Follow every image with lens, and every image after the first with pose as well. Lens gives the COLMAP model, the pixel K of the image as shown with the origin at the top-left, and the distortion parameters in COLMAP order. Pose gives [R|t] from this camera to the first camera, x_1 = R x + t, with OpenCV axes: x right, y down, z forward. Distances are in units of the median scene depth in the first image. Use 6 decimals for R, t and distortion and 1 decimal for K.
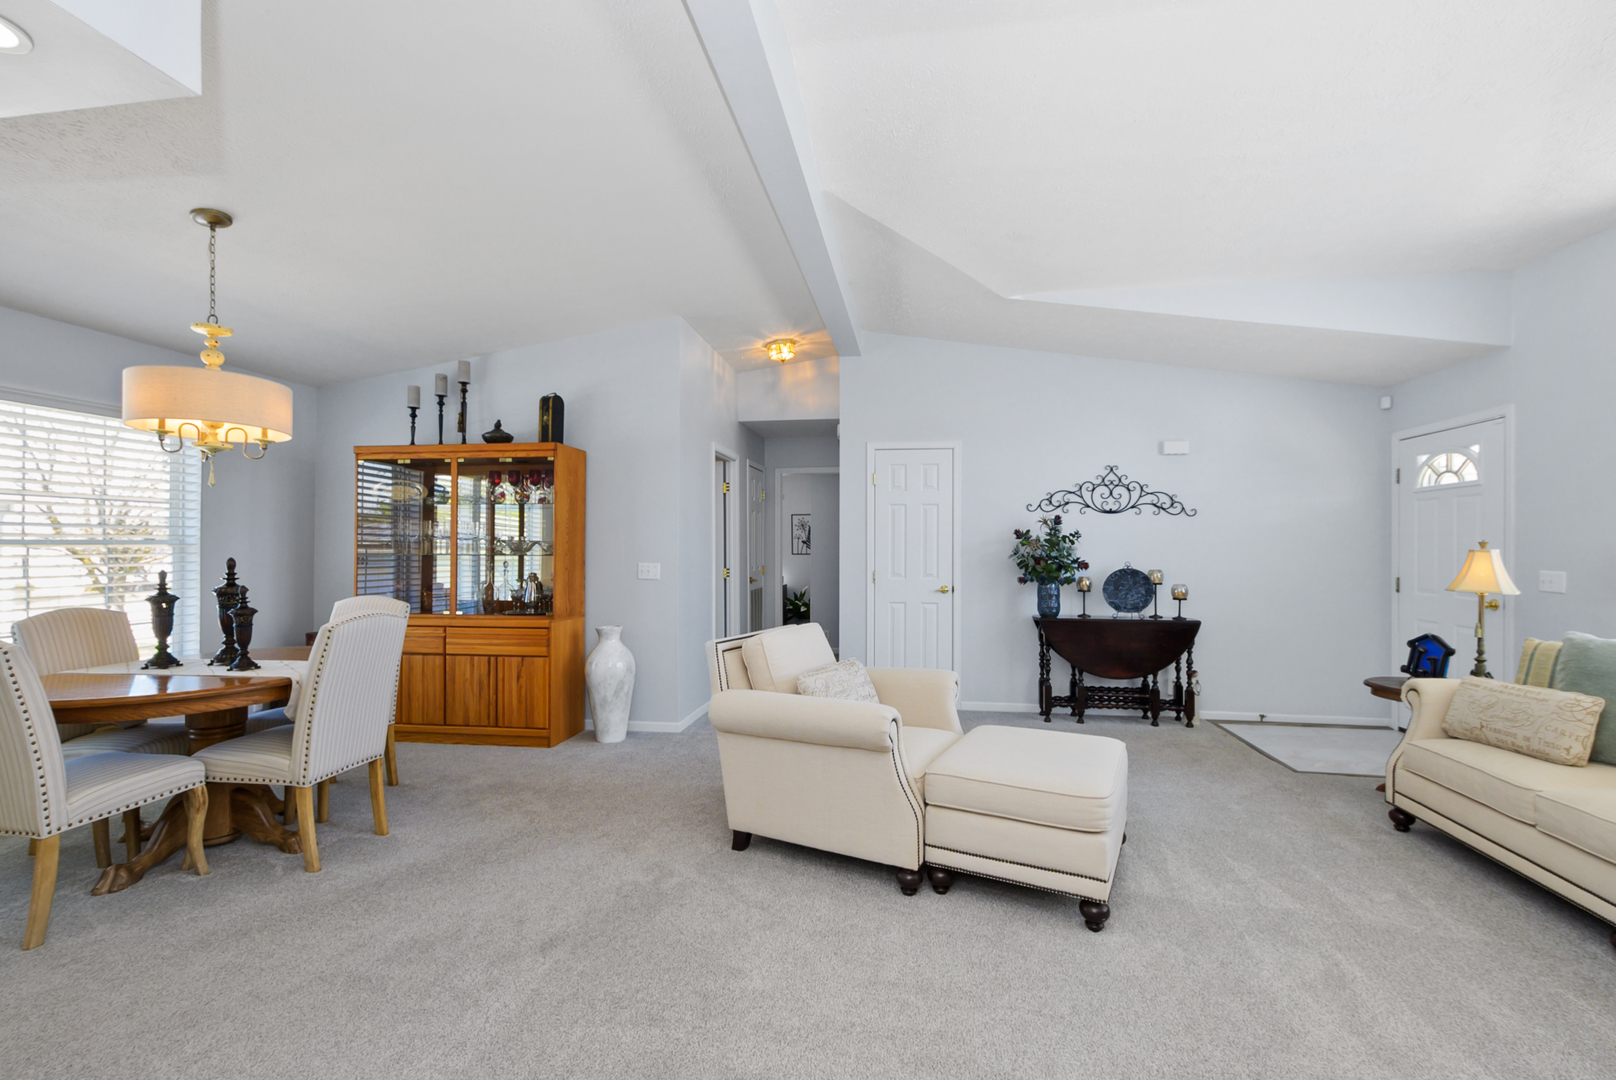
lens RADIAL K [[717.3, 0, 834.9], [0, 717.3, 535.1], [0, 0, 1]] dist [0.008525, -0.004630]
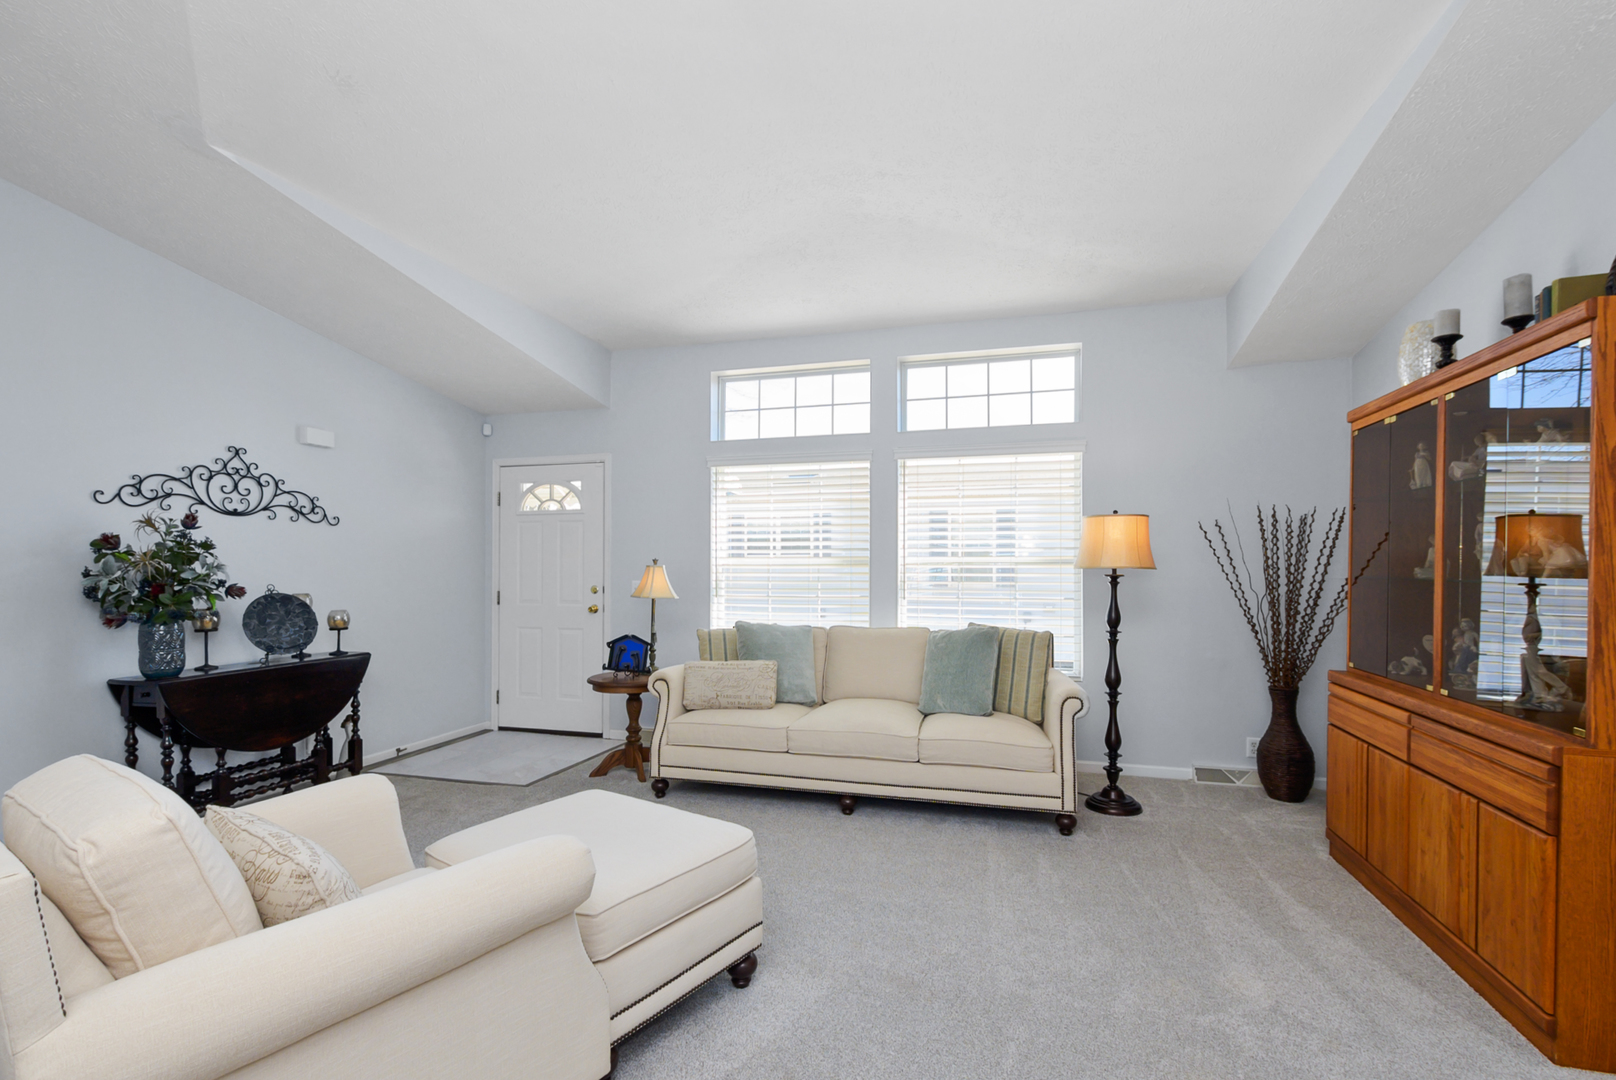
lens RADIAL K [[717.3, 0, 811.2], [0, 717.3, 560.1], [0, 0, 1]] dist [0.008525, -0.004630]
pose [[0.140755, 0.002957, 0.990040, -0.264788], [-0.016265, 0.999867, -0.000674, 0.004859], [-0.989911, -0.016008, 0.140785, 0.405522]]
